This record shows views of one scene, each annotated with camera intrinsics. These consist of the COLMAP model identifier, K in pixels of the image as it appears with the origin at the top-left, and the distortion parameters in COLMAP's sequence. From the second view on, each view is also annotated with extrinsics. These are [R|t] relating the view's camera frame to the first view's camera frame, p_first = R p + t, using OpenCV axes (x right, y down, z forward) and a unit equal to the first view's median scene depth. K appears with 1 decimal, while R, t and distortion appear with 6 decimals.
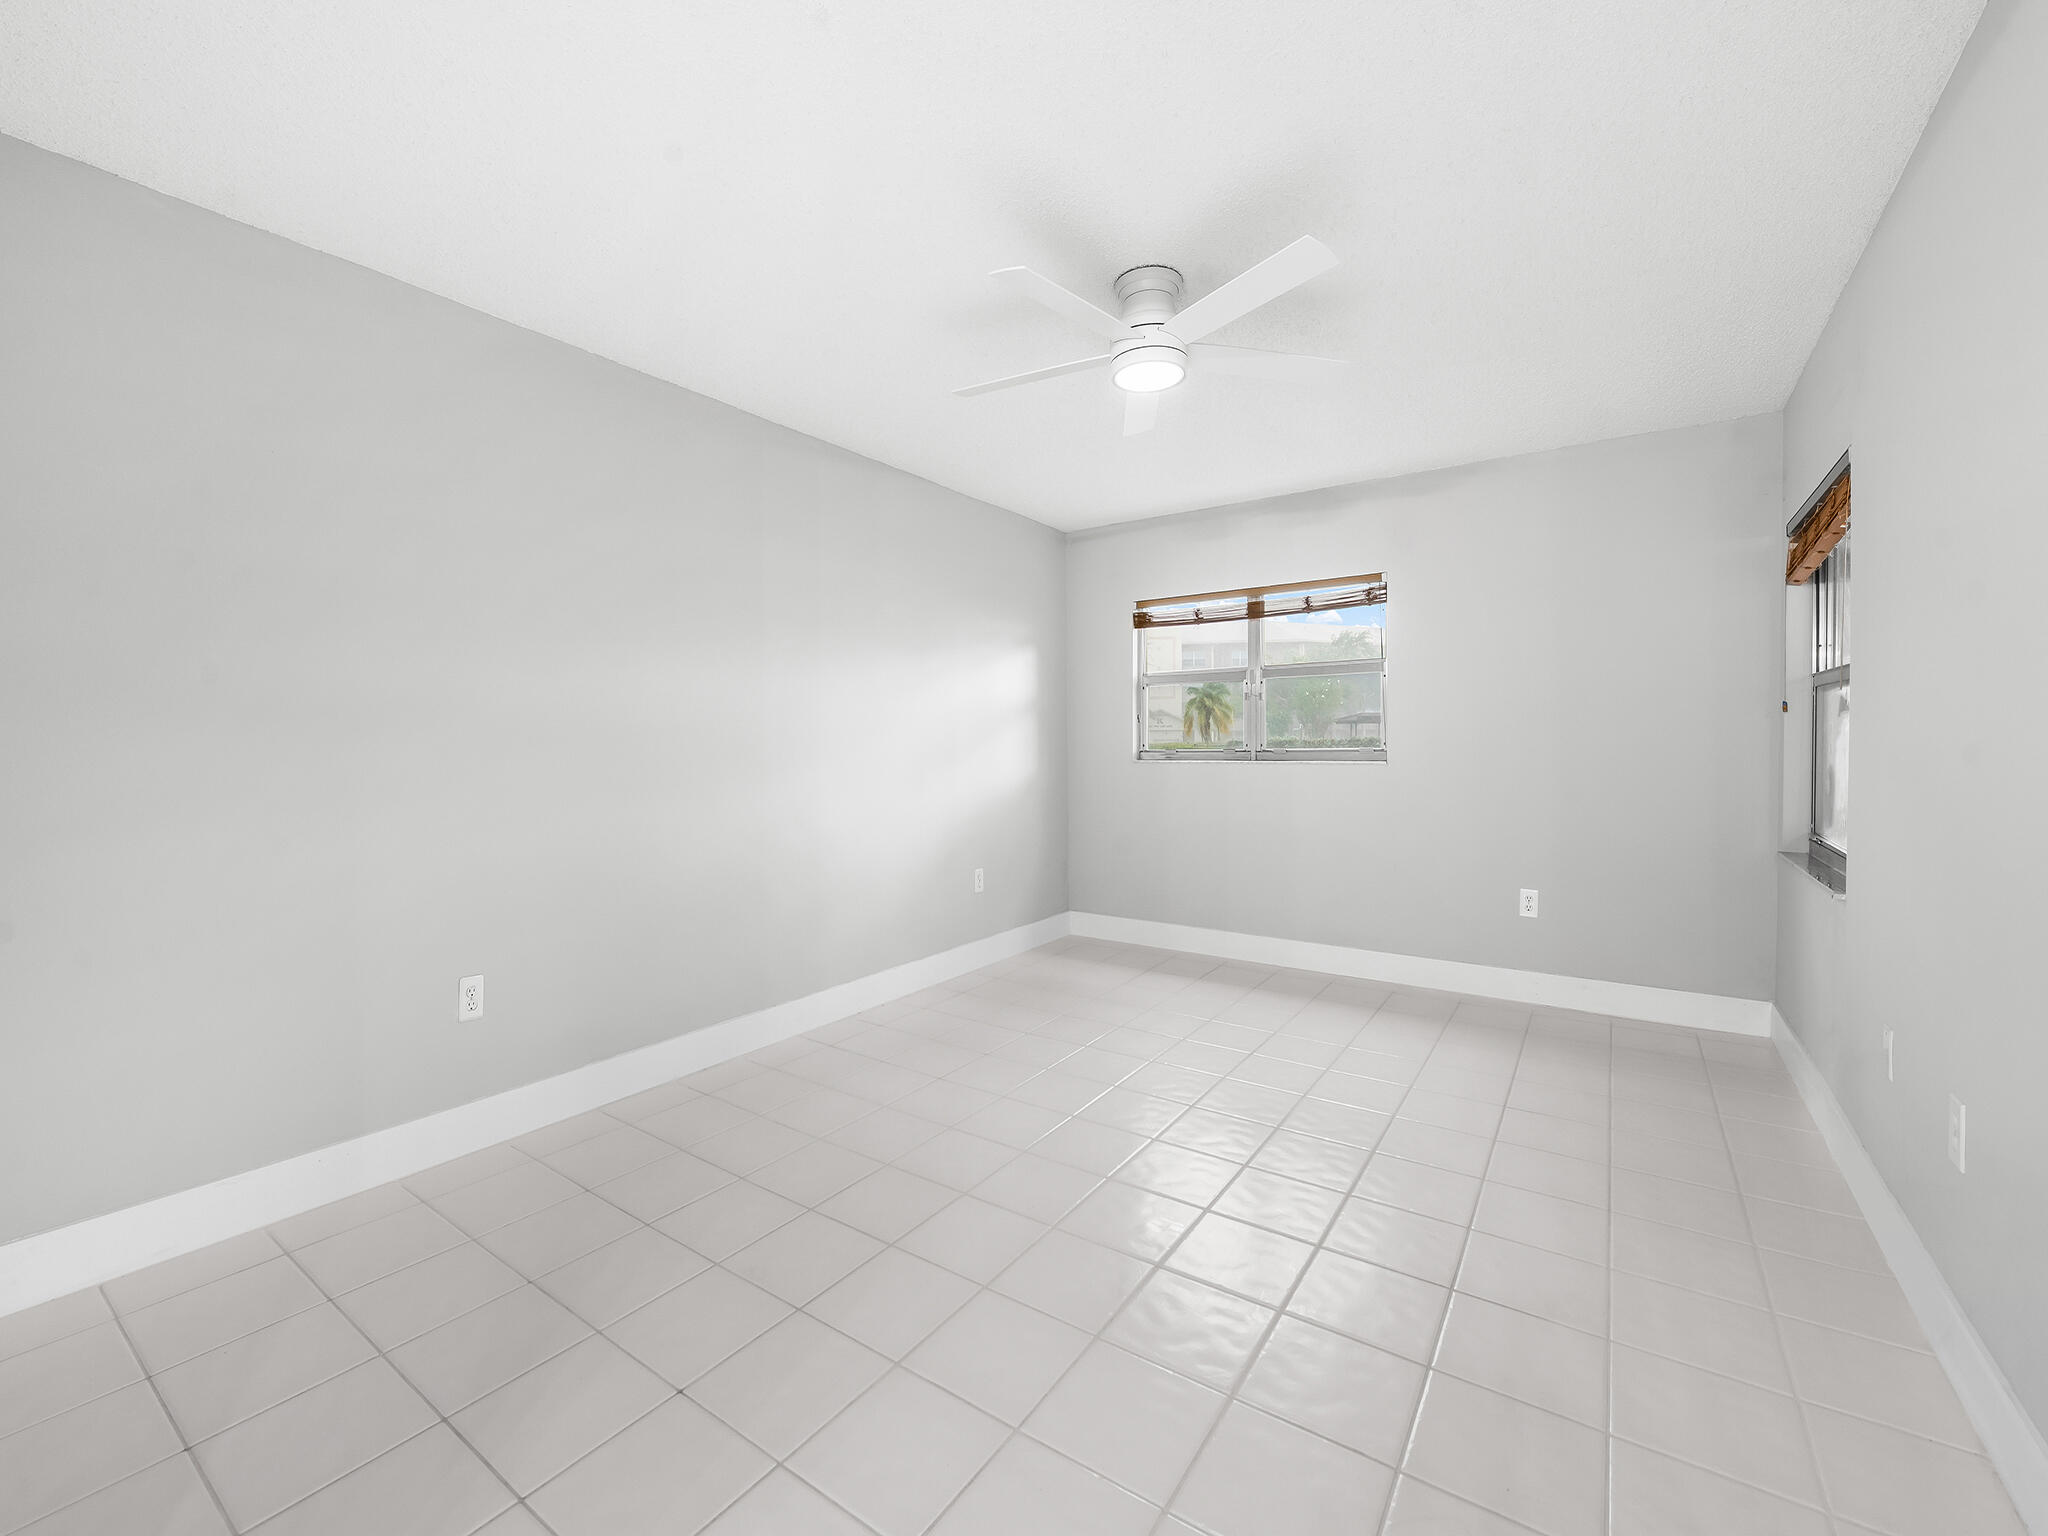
lens RADIAL K [[837.8, 0, 994.8], [0, 837.8, 756.9], [0, 0, 1]] dist [0.005109, -0.005226]
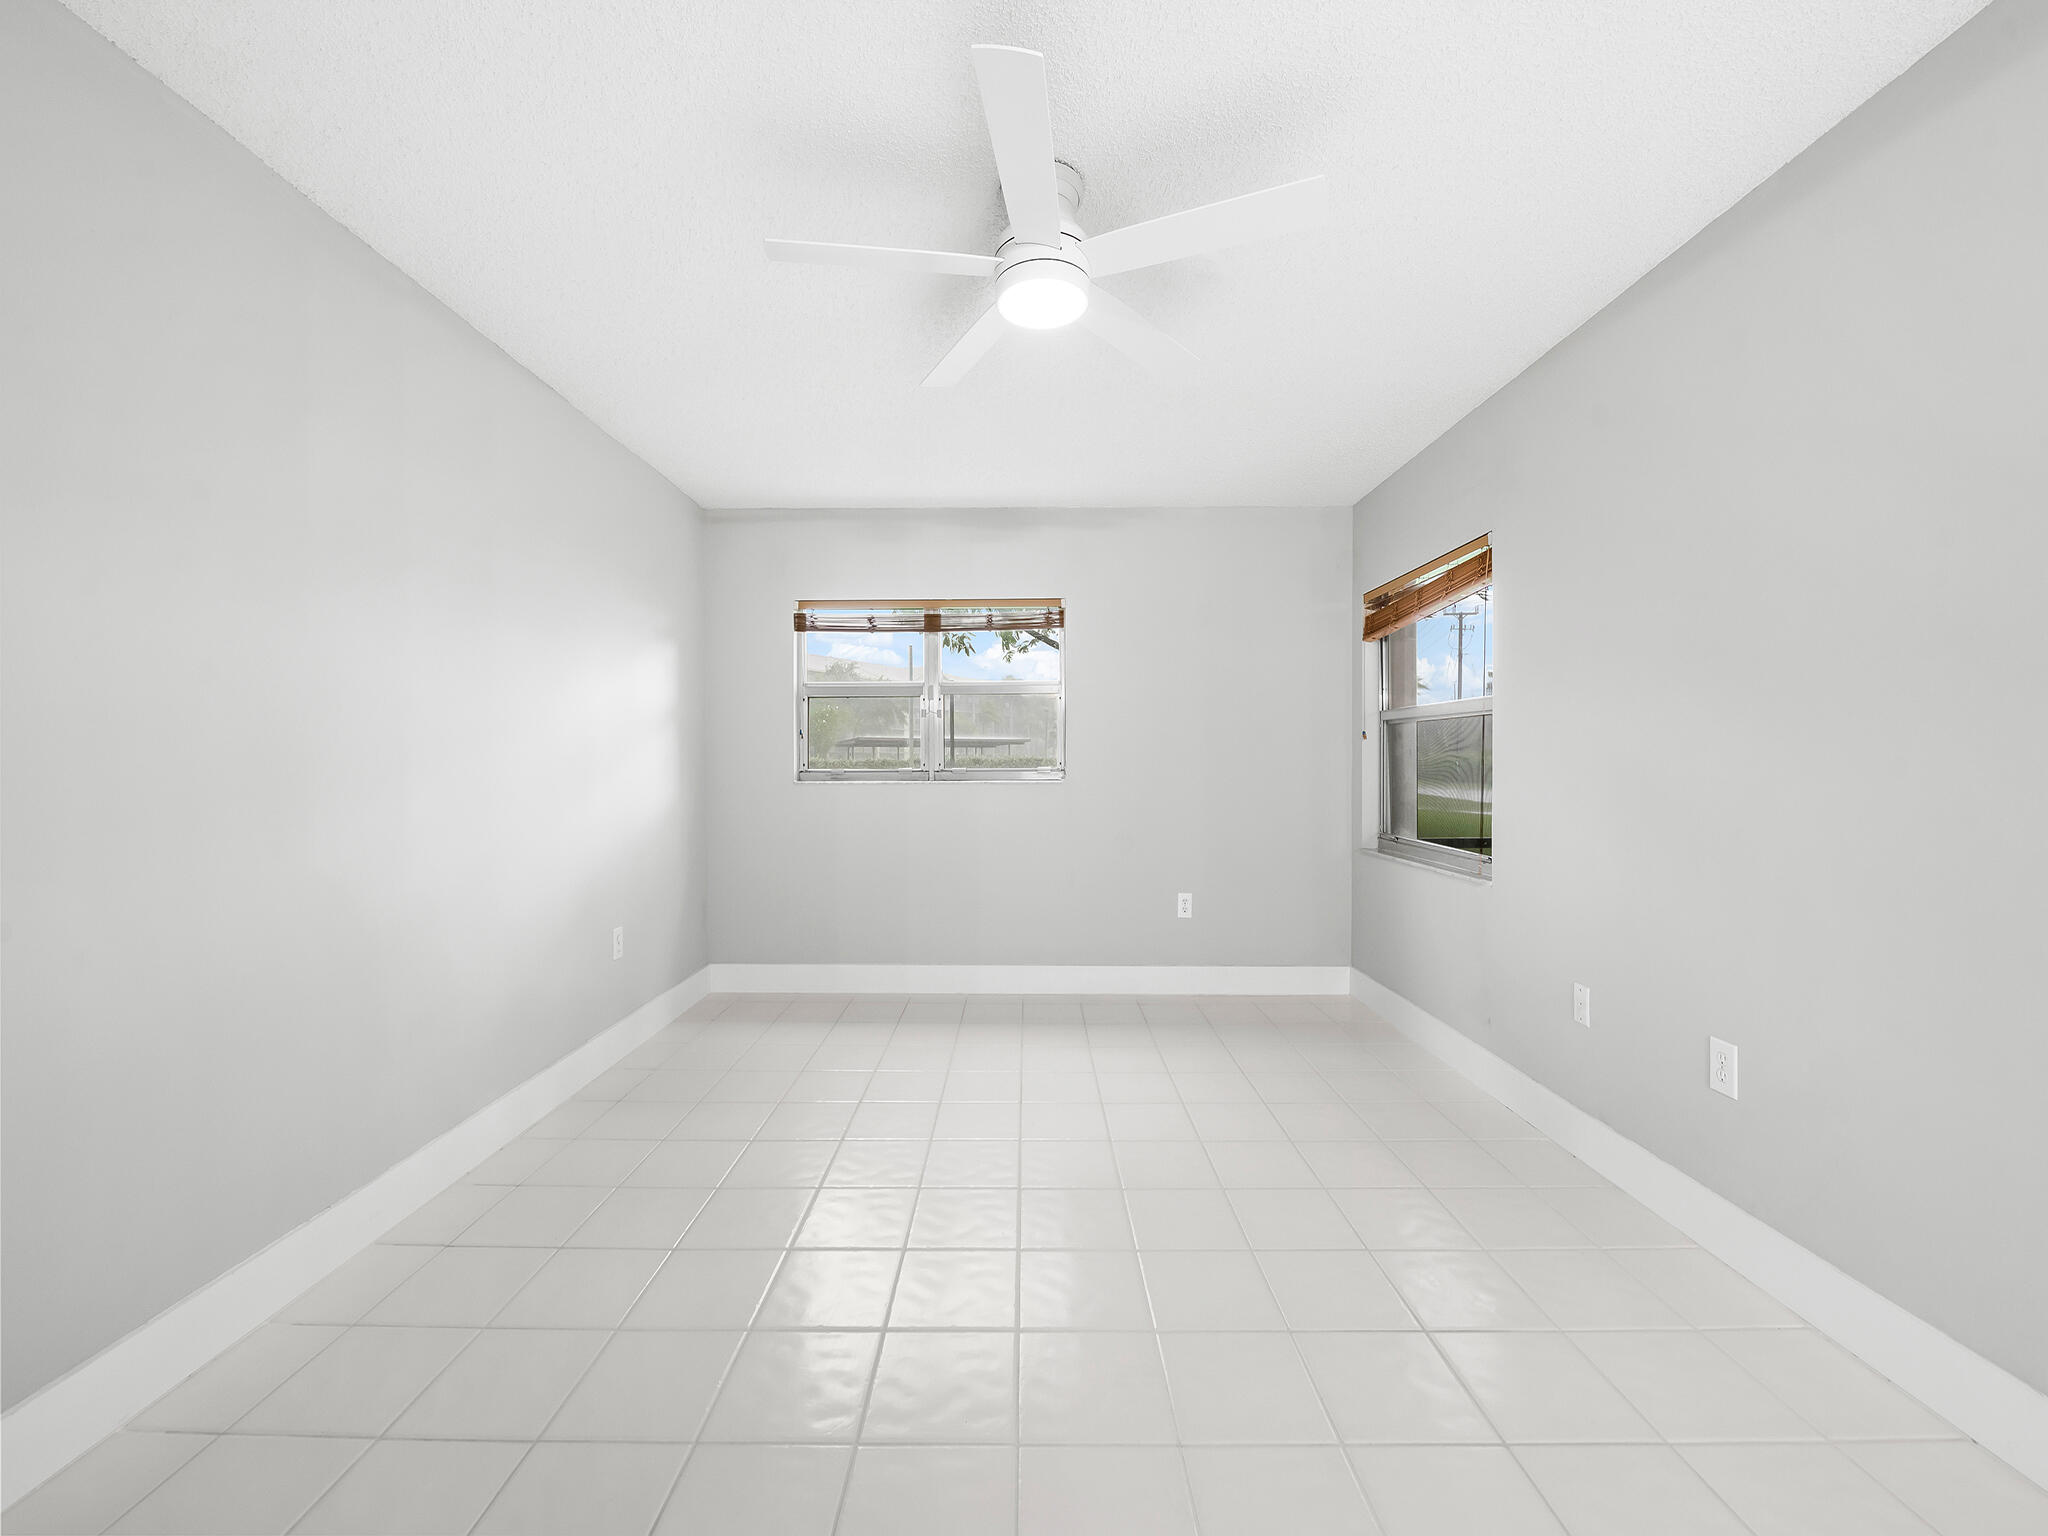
lens RADIAL K [[805.6, 0, 1006.4], [0, 805.6, 771.2], [0, 0, 1]] dist [-0.003548, -0.002173]
pose [[0.818557, -0.001378, 0.574423, -0.140816], [0.005700, 0.999967, -0.005723, -0.000966], [-0.574397, 0.007959, 0.818538, 0.193666]]
